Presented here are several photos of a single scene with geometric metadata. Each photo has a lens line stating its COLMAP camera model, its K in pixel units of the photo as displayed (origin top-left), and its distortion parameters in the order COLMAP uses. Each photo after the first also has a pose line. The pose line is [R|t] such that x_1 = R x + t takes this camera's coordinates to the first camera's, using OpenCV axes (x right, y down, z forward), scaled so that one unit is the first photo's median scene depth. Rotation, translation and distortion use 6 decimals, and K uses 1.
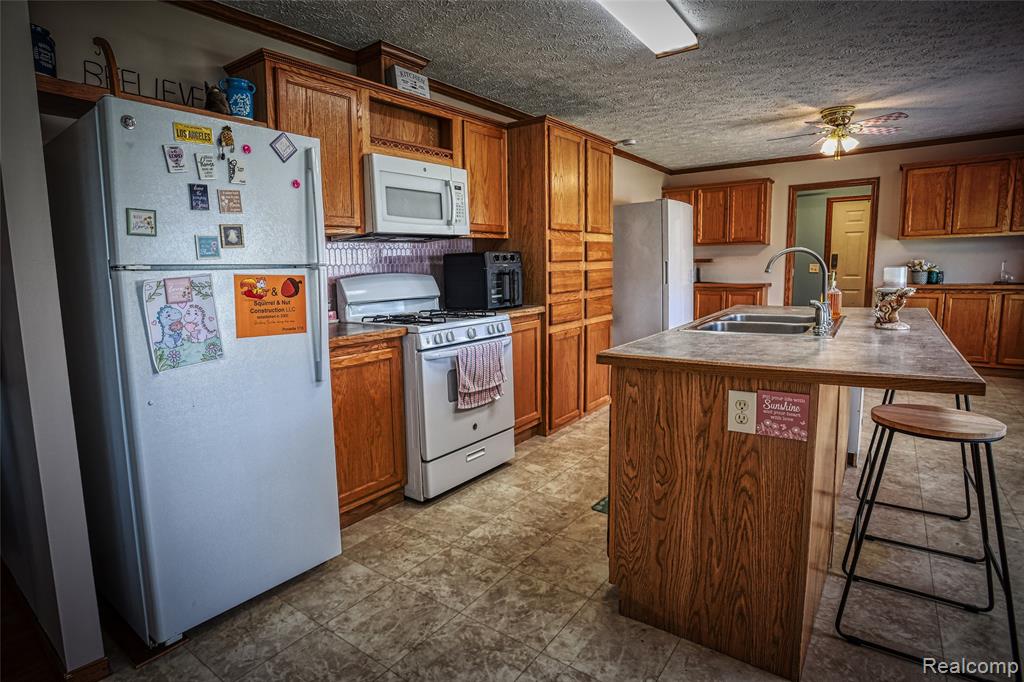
lens RADIAL K [[495.0, 0, 500.0], [0, 495.0, 332.4], [0, 0, 1]] dist [-0.074853, 0.030364]
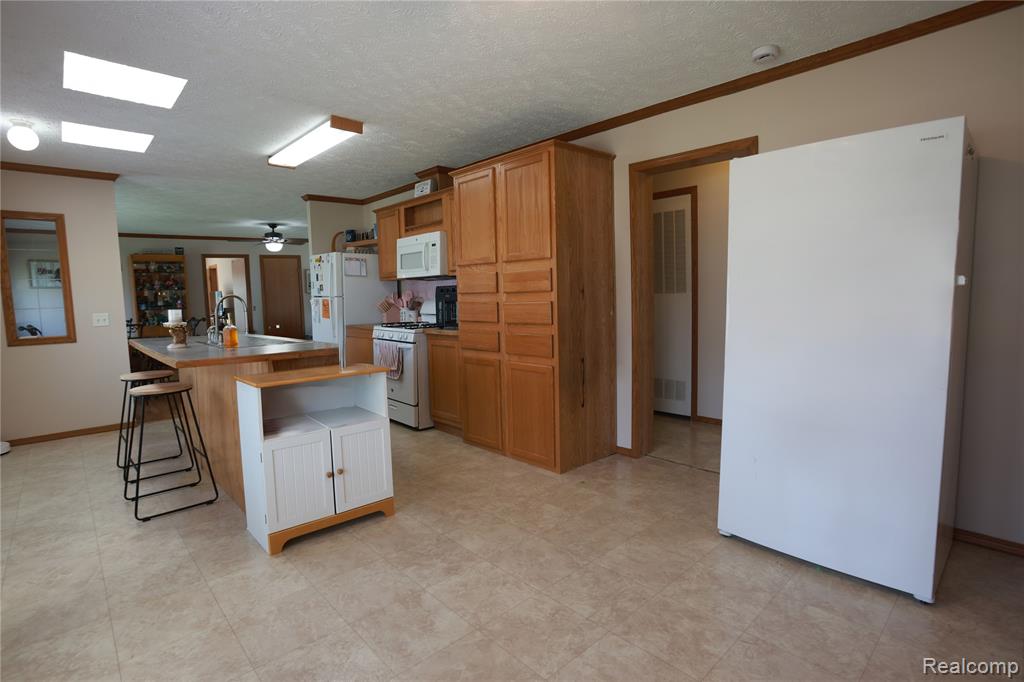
lens RADIAL K [[510.2, 0, 525.7], [0, 510.2, 337.0], [0, 0, 1]] dist [-0.096208, 0.057776]
pose [[-0.108794, 0.116508, -0.987213, 1.638146], [-0.111281, 0.985438, 0.128562, -0.272215], [0.987816, 0.123845, -0.094245, 1.625611]]
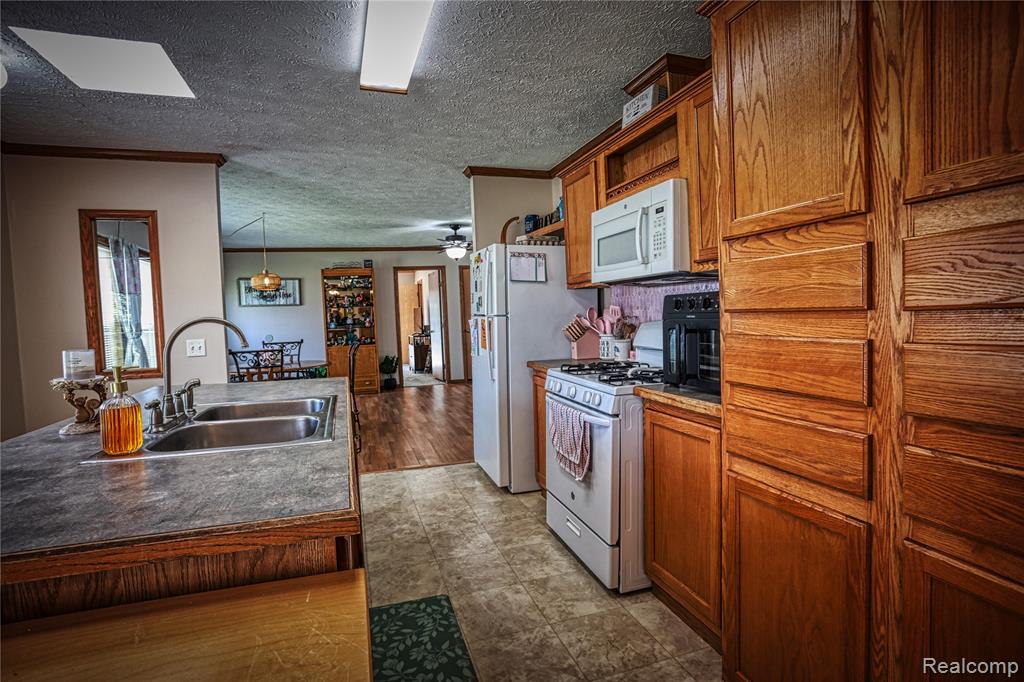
lens RADIAL K [[495.0, 0, 500.0], [0, 495.0, 332.4], [0, 0, 1]] dist [-0.074853, 0.030364]
pose [[-0.564820, 0.077961, -0.821523, 0.743473], [-0.064648, 0.988287, 0.138234, -0.219107], [0.822678, 0.131187, -0.553164, 1.365960]]
